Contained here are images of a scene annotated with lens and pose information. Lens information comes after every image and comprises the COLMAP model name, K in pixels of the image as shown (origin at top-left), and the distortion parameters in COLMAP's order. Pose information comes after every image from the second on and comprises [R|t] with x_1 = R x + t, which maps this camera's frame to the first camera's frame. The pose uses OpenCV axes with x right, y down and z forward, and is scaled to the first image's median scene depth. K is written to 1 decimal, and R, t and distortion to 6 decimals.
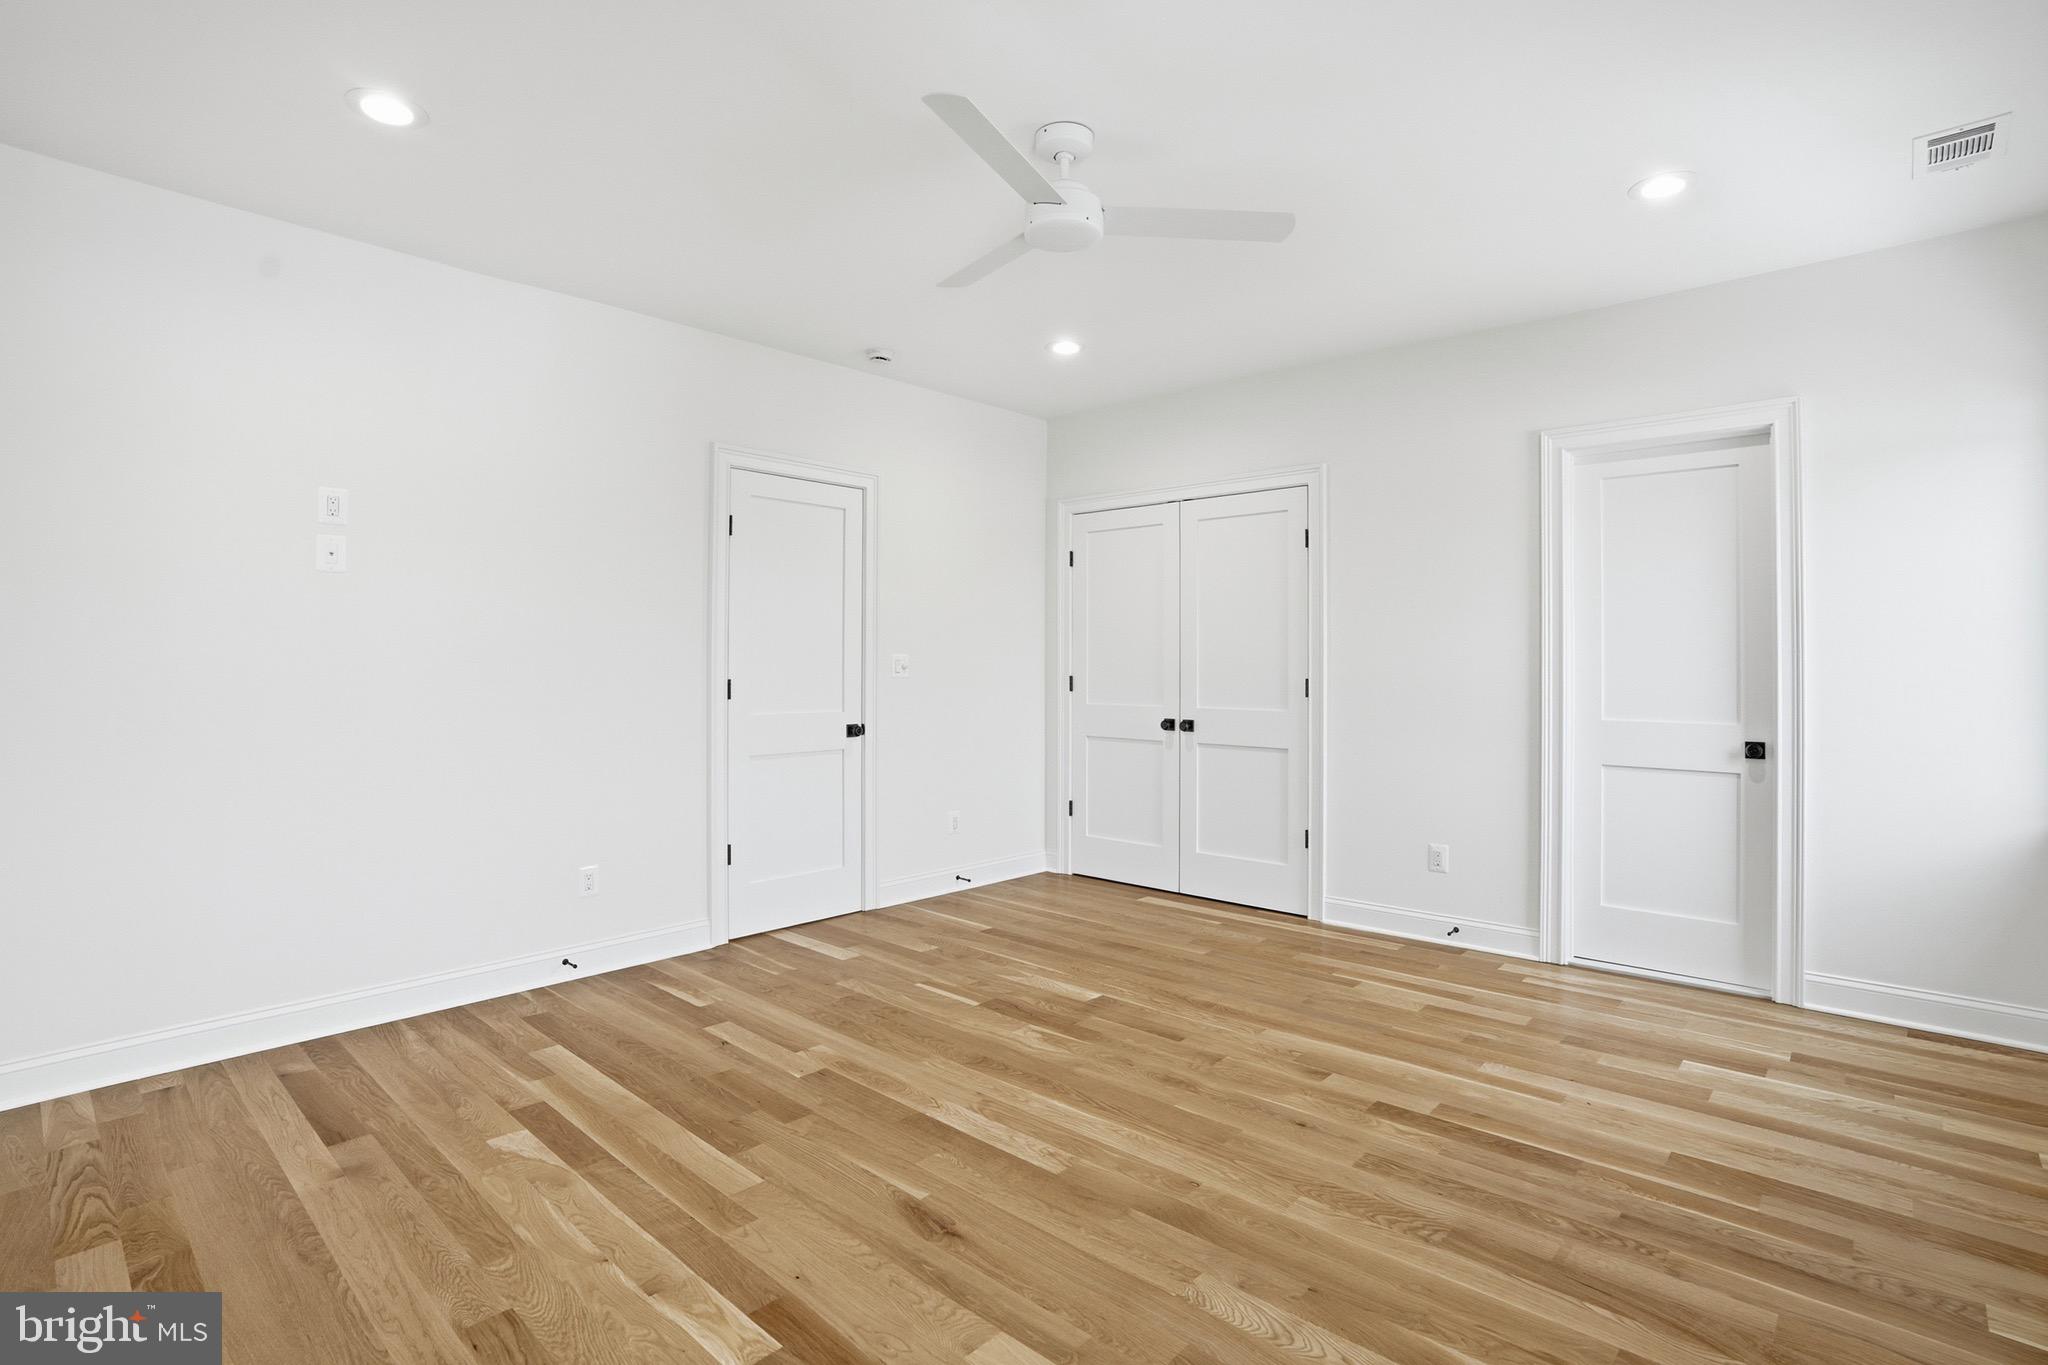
lens RADIAL K [[958.2, 0, 1024.4], [0, 958.2, 670.9], [0, 0, 1]] dist [-0.077213, 0.031156]
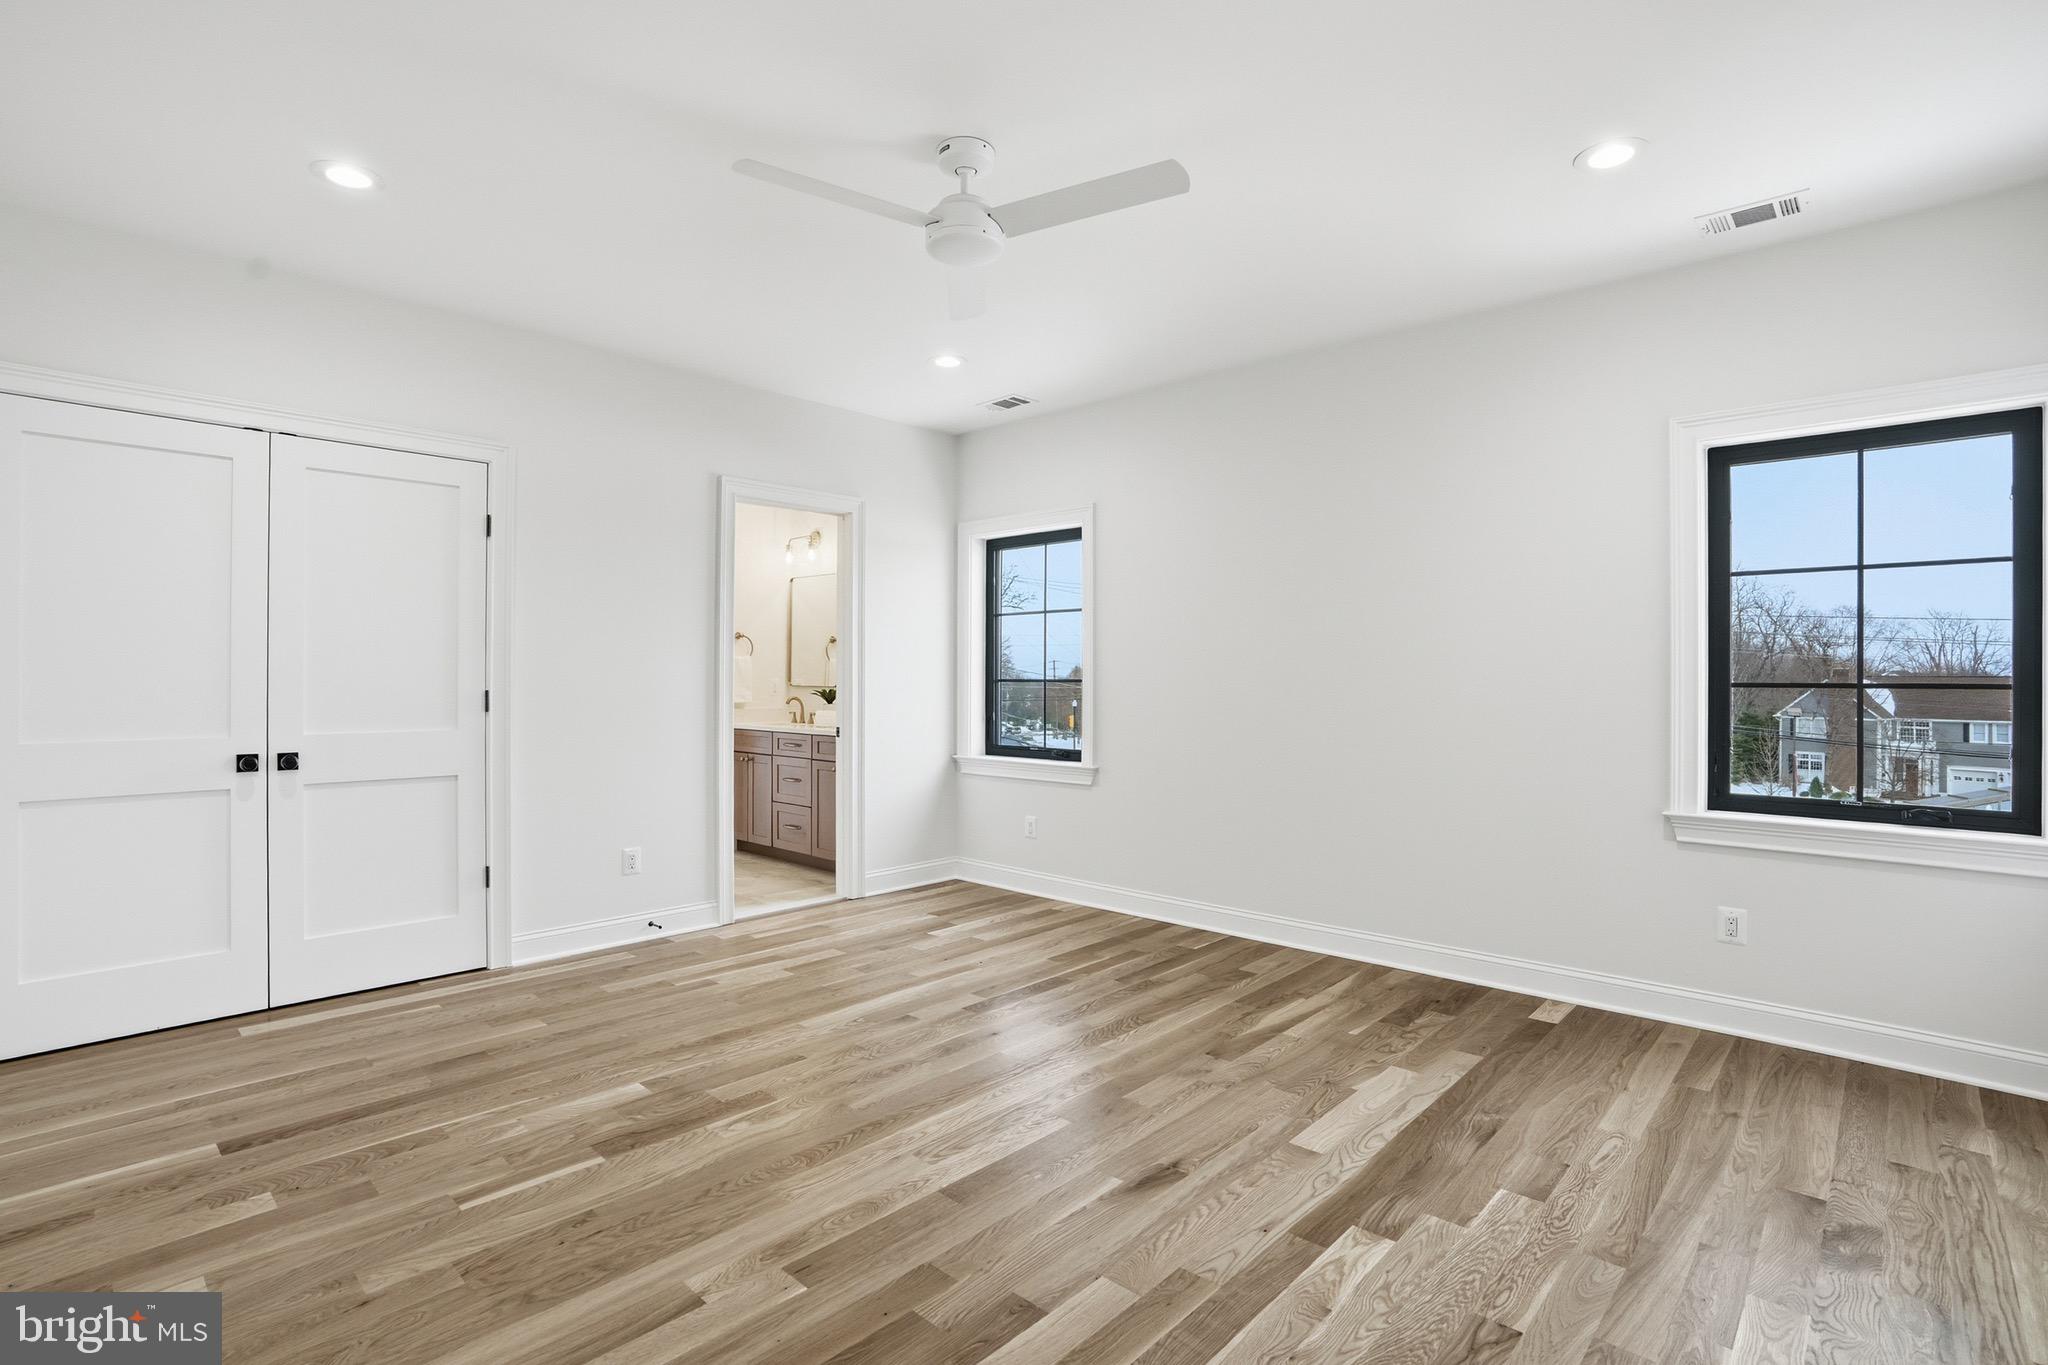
lens RADIAL K [[958.2, 0, 1024.4], [0, 958.2, 670.9], [0, 0, 1]] dist [-0.077213, 0.031156]
pose [[0.032591, 0.005065, 0.999456, -0.713860], [0.005718, 0.999970, -0.005254, -0.002552], [-0.999452, 0.005886, 0.032561, 0.654654]]
